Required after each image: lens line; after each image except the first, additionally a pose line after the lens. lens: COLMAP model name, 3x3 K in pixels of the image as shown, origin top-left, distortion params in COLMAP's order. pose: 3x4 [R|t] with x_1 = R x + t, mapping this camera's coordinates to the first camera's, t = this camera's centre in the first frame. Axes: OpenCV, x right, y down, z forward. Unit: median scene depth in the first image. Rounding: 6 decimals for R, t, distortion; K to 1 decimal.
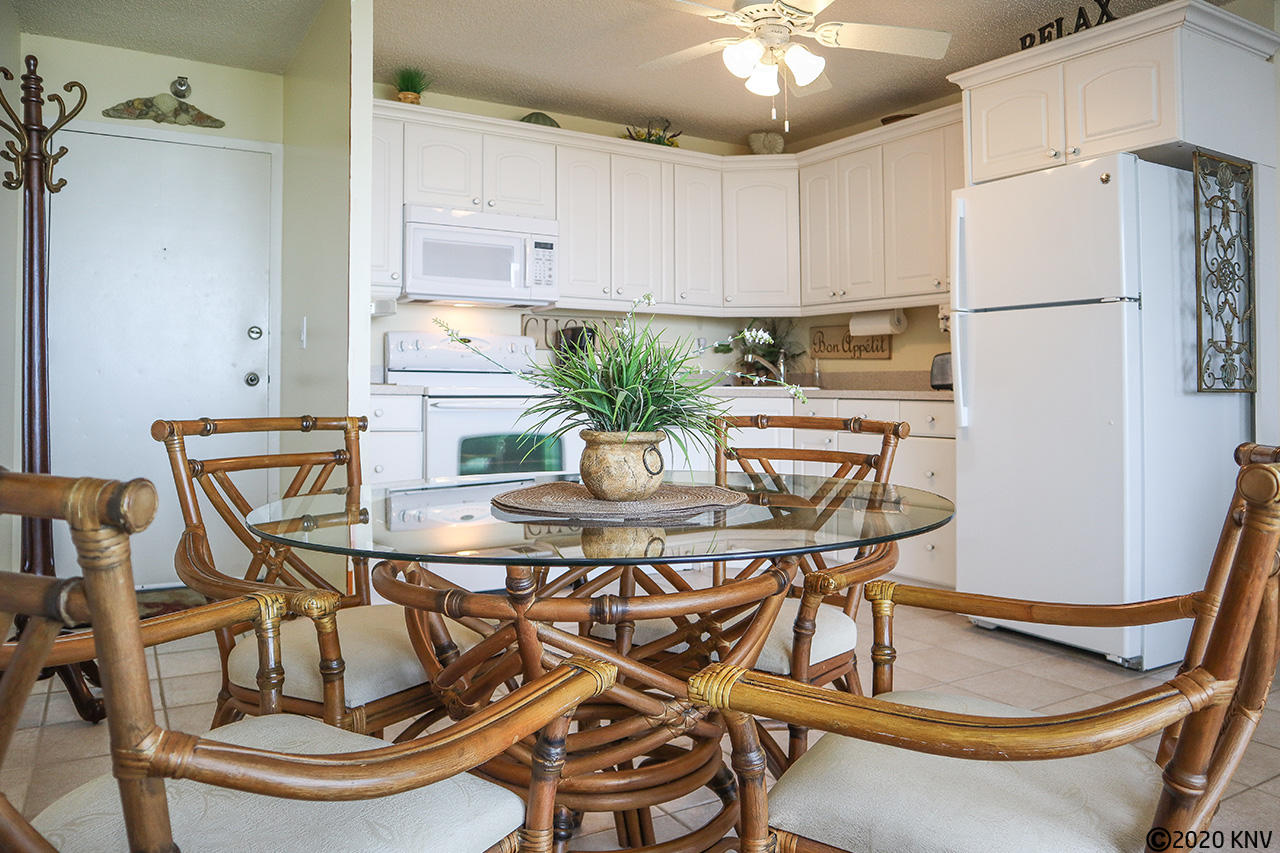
lens RADIAL K [[903.1, 0, 678.9], [0, 903.1, 422.3], [0, 0, 1]] dist [-0.138773, 0.091301]
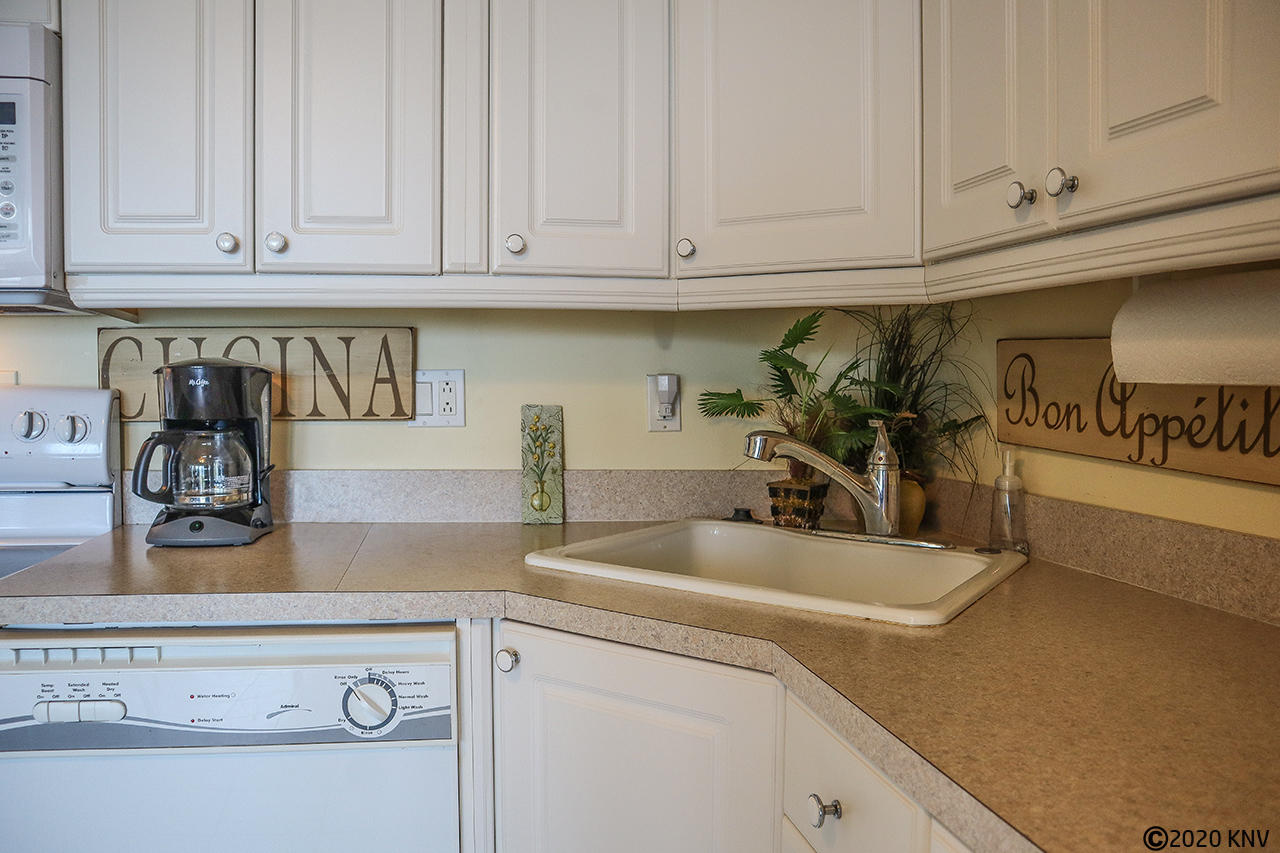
lens RADIAL K [[906.5, 0, 602.5], [0, 906.5, 480.6], [0, 0, 1]] dist [-0.113450, 0.004264]
pose [[0.920605, 0.042586, -0.388167, 0.165107], [-0.015661, 0.997262, 0.072269, -0.090644], [0.390182, -0.060453, 0.918751, 0.781164]]
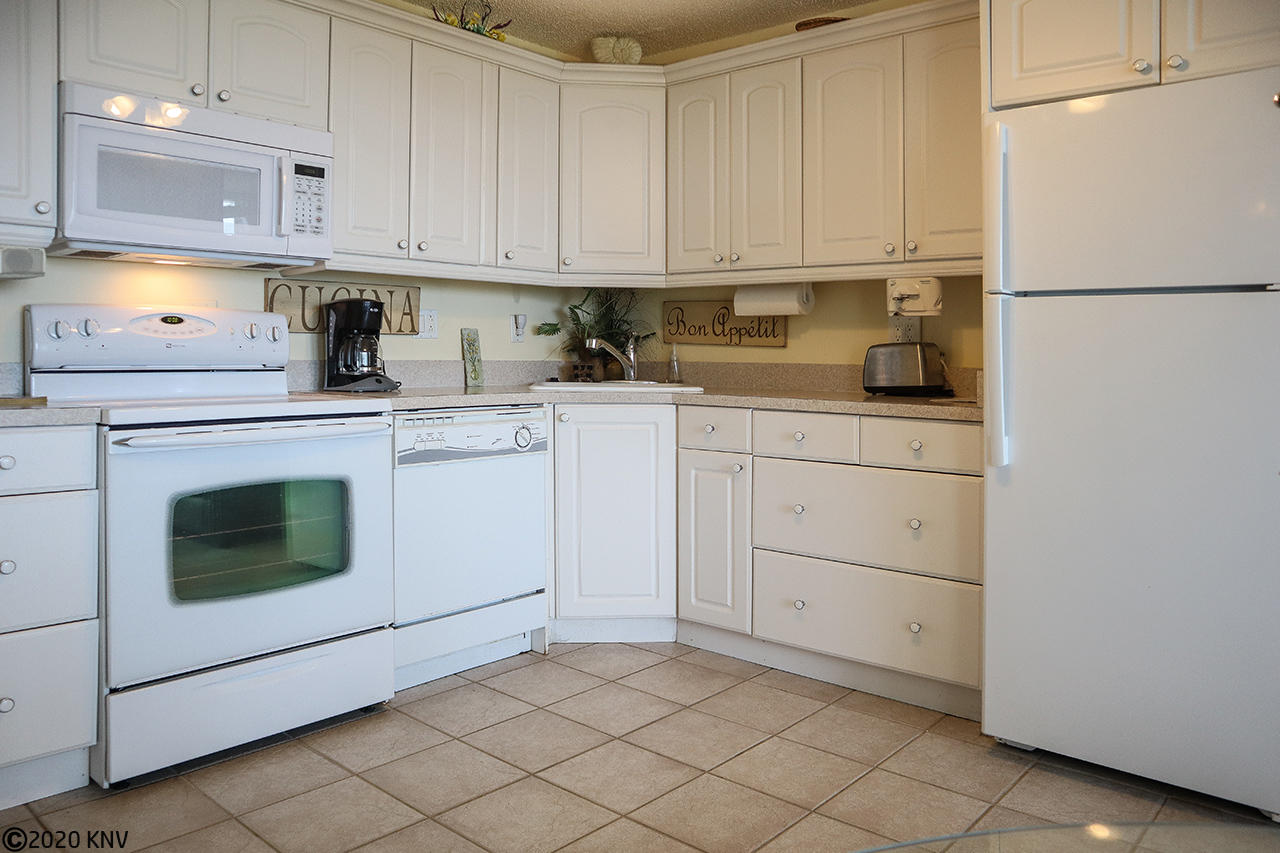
lens RADIAL K [[886.6, 0, 640.6], [0, 886.6, 364.1], [0, 0, 1]] dist [-0.065210, 0.004137]
pose [[0.958701, -0.004073, 0.284385, -0.100210], [0.008984, 0.999832, -0.015968, -0.048047], [-0.284272, 0.017863, 0.958577, 0.335568]]
